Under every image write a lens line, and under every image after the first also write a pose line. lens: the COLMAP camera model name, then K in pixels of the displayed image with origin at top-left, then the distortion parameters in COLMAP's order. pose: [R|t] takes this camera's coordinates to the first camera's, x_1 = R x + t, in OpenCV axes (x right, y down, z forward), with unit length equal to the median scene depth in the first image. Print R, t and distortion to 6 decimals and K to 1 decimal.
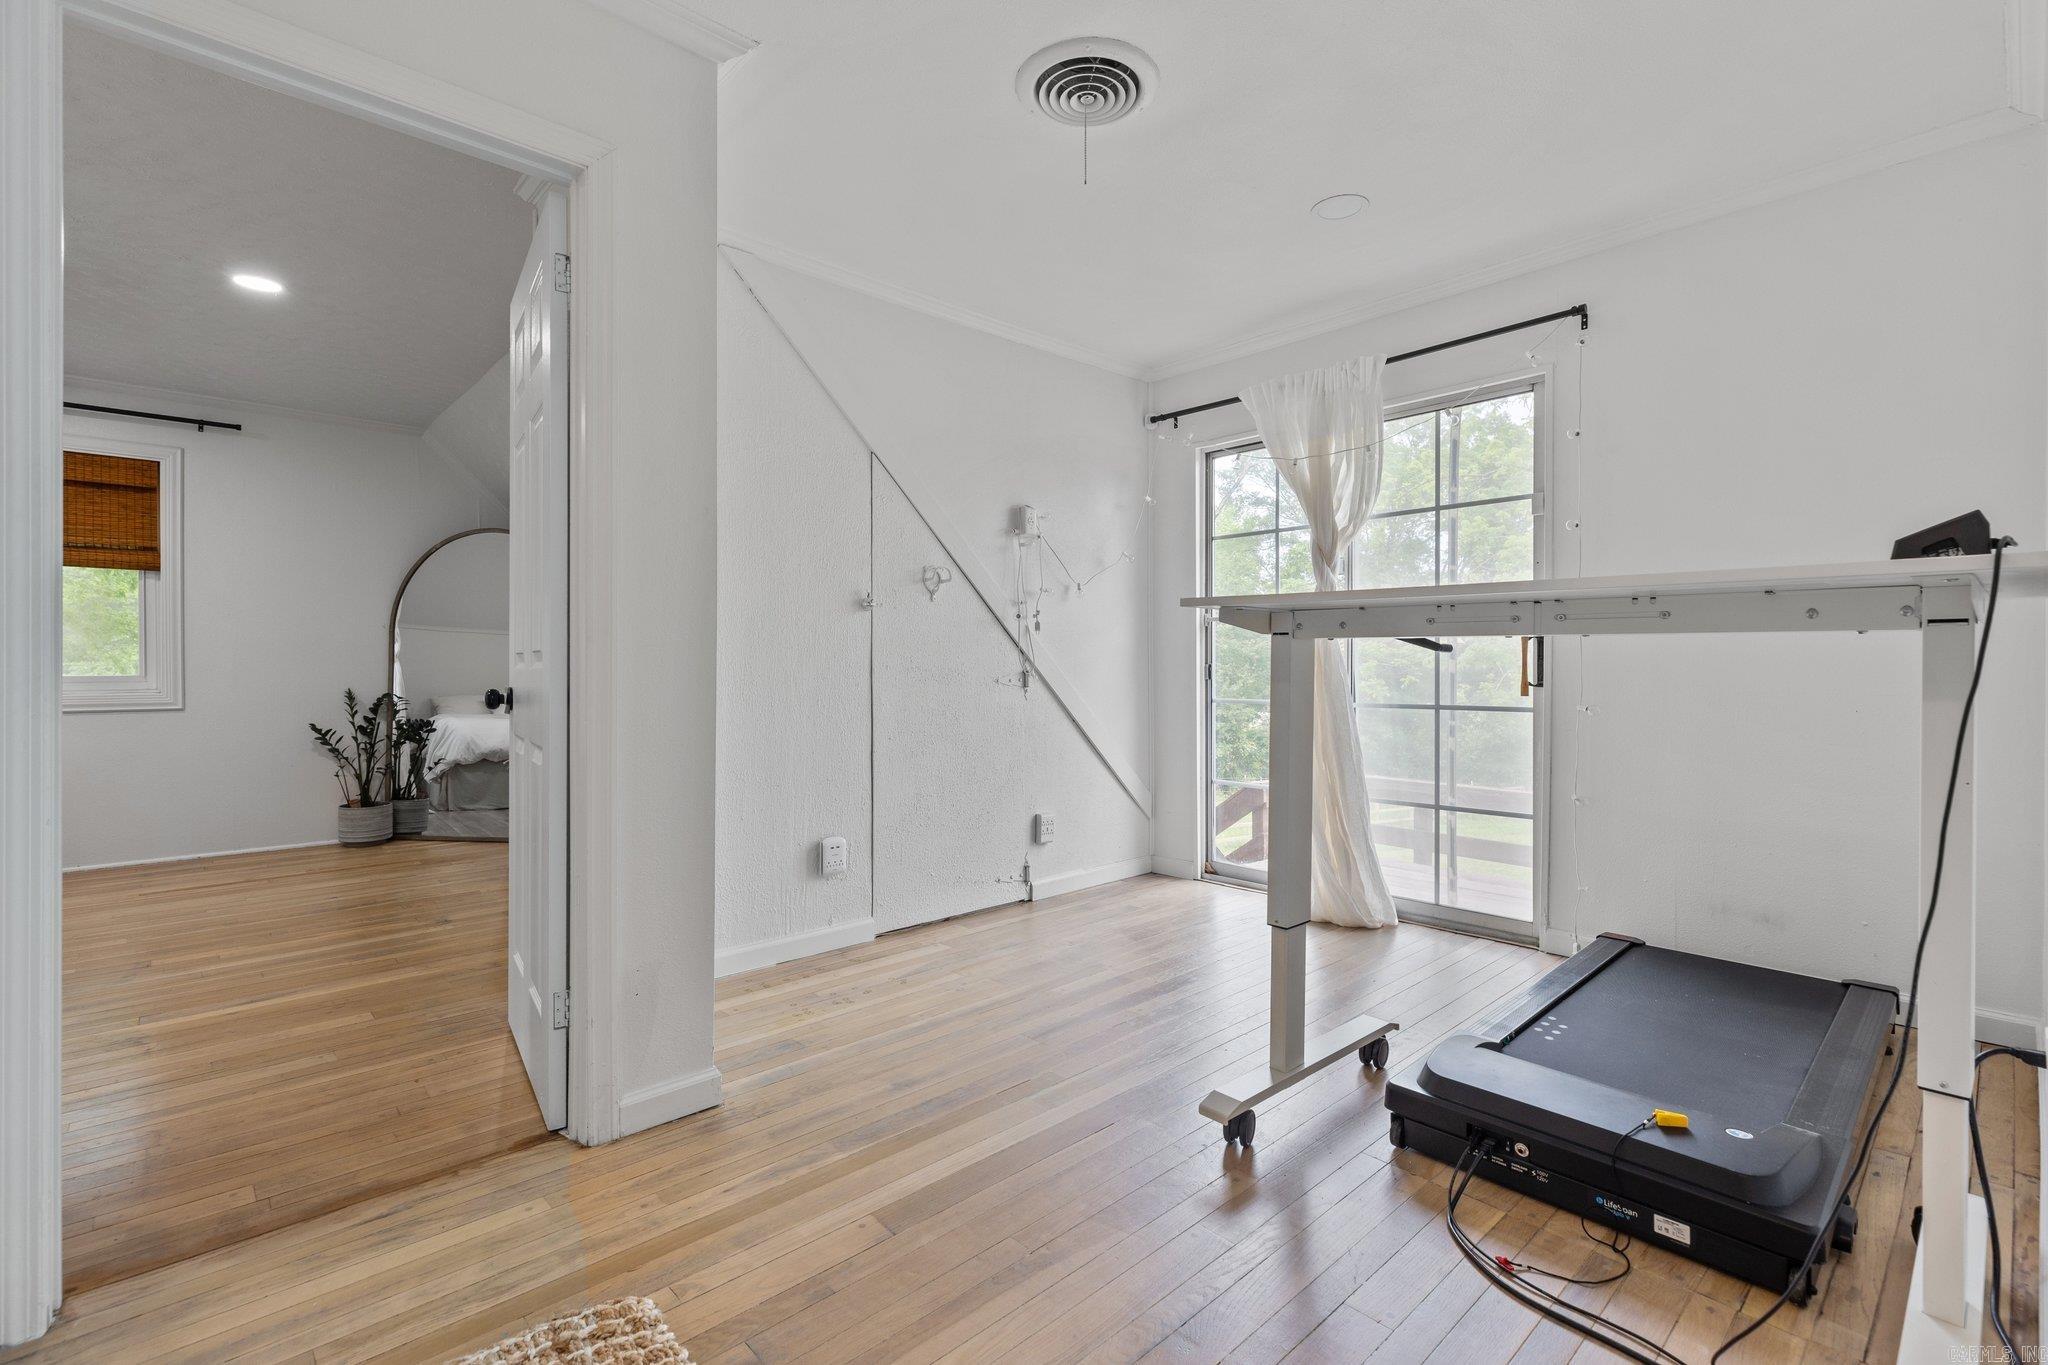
lens RADIAL K [[925.2, 0, 1023.4], [0, 925.2, 671.6], [0, 0, 1]] dist [0.004943, 0.000592]
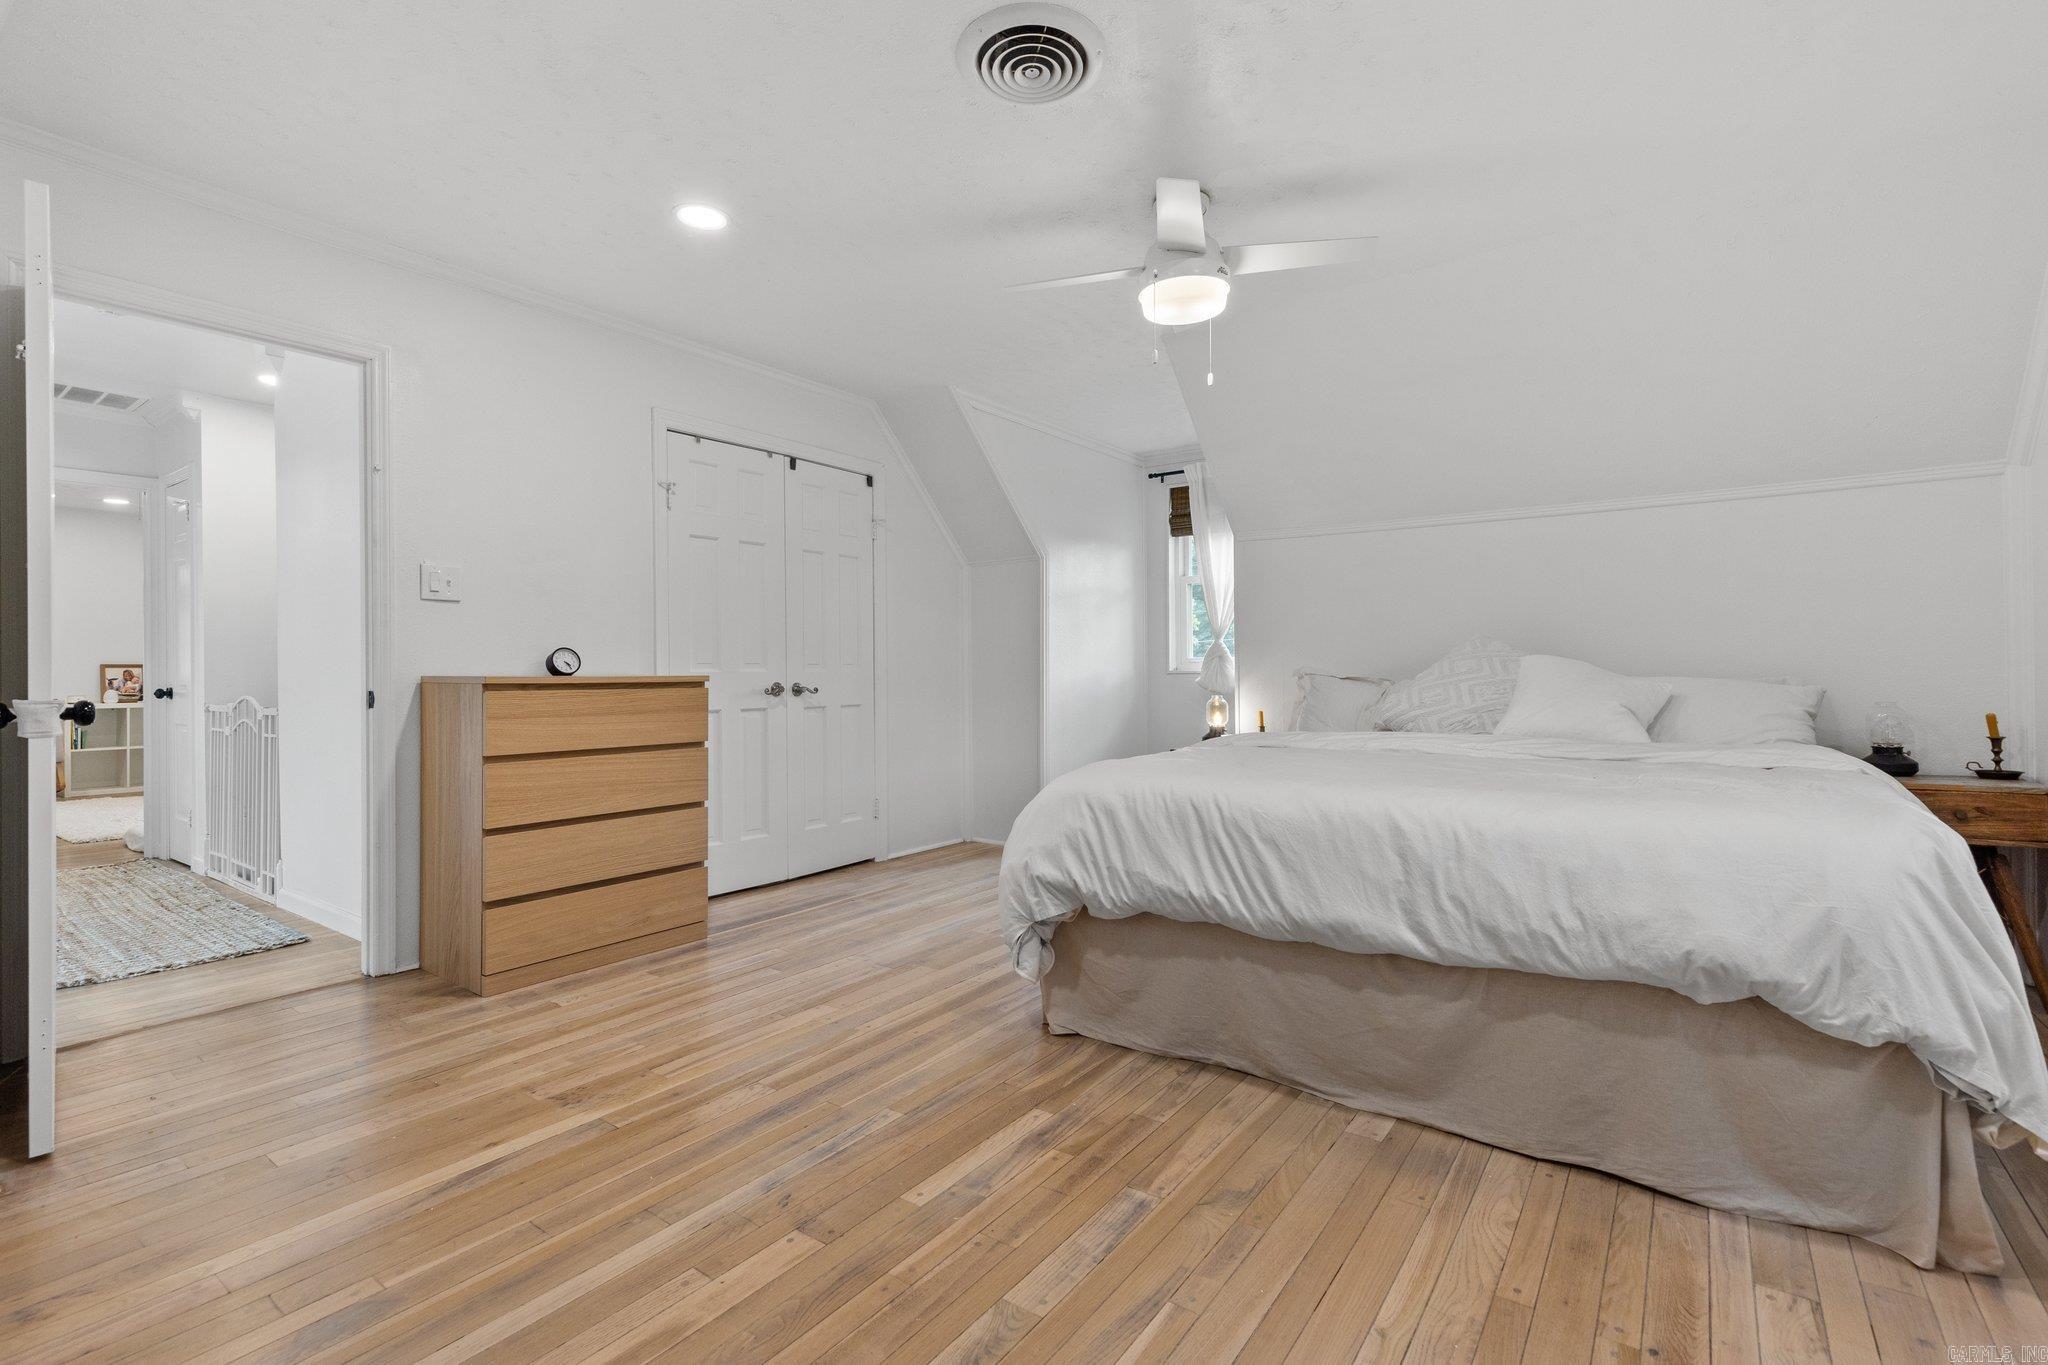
lens RADIAL K [[925.2, 0, 1023.4], [0, 925.2, 671.6], [0, 0, 1]] dist [0.004943, 0.000592]
pose [[-0.980799, 0.002805, -0.195001, -1.273559], [0.002615, 0.999996, 0.001229, -0.003785], [0.195003, 0.000696, -0.980802, 2.045339]]
